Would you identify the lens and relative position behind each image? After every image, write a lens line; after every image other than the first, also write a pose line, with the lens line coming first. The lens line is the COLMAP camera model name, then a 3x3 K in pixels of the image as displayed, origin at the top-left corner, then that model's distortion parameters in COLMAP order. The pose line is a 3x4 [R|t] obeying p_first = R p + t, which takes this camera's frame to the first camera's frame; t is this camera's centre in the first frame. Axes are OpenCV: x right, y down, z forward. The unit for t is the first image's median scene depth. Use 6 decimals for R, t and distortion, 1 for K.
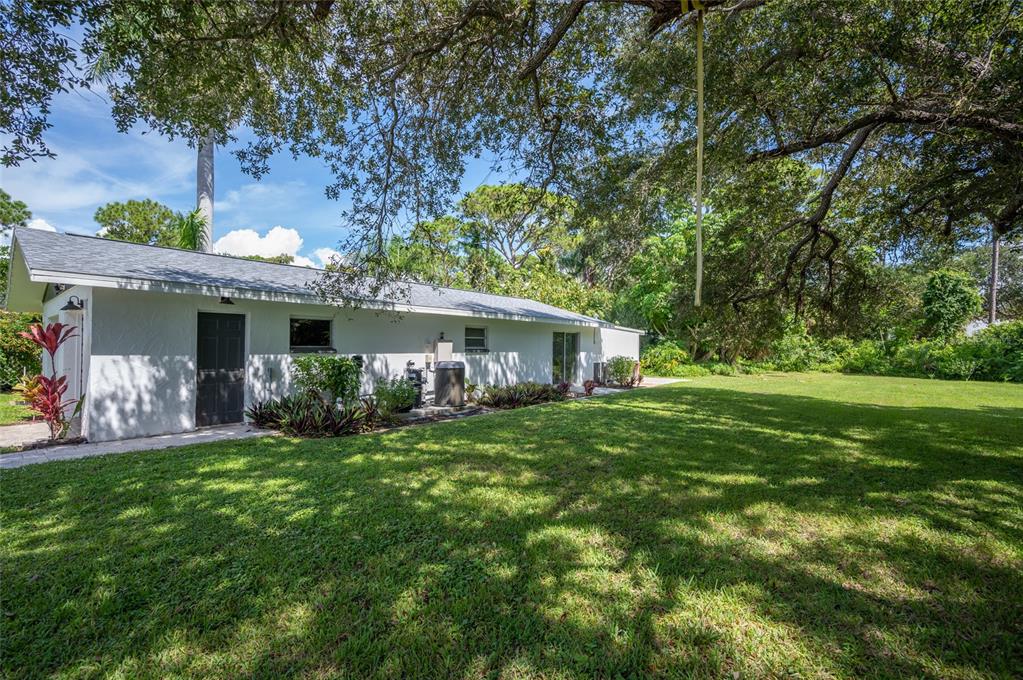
lens RADIAL K [[462.2, 0, 511.5], [0, 462.2, 340.0], [0, 0, 1]] dist [0.000090, -0.000006]
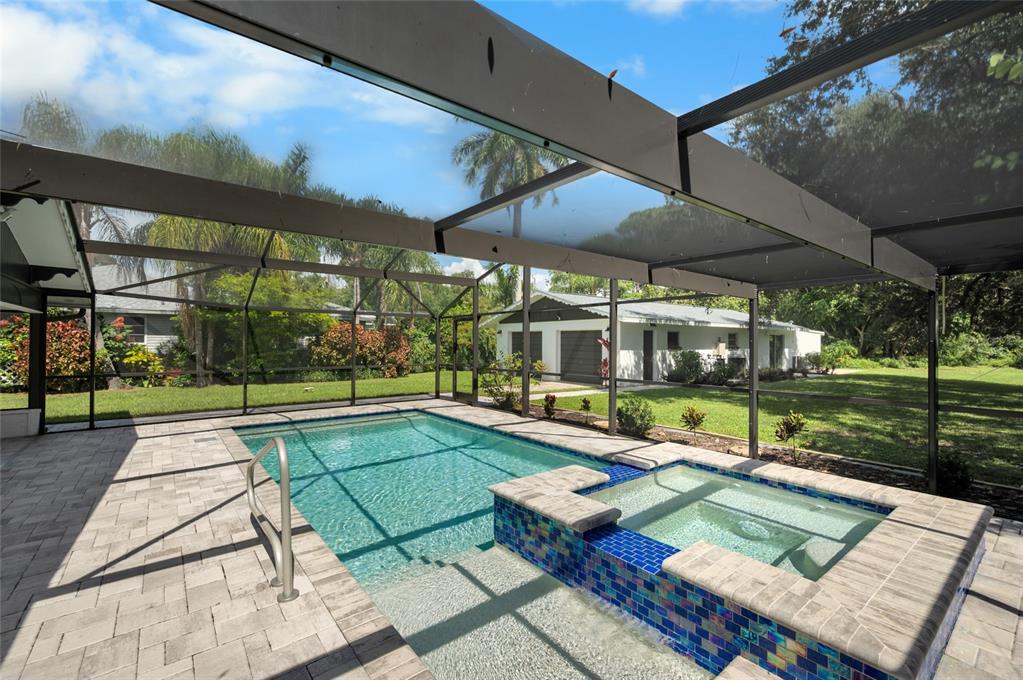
lens RADIAL K [[443.2, 0, 511.5], [0, 443.2, 340.0], [0, 0, 1]] dist [-0.000624, -0.000096]
pose [[0.972624, -0.004205, -0.232345, -0.309067], [0.006165, 0.999951, 0.007709, -0.013895], [0.232302, -0.008930, 0.972603, -0.459273]]
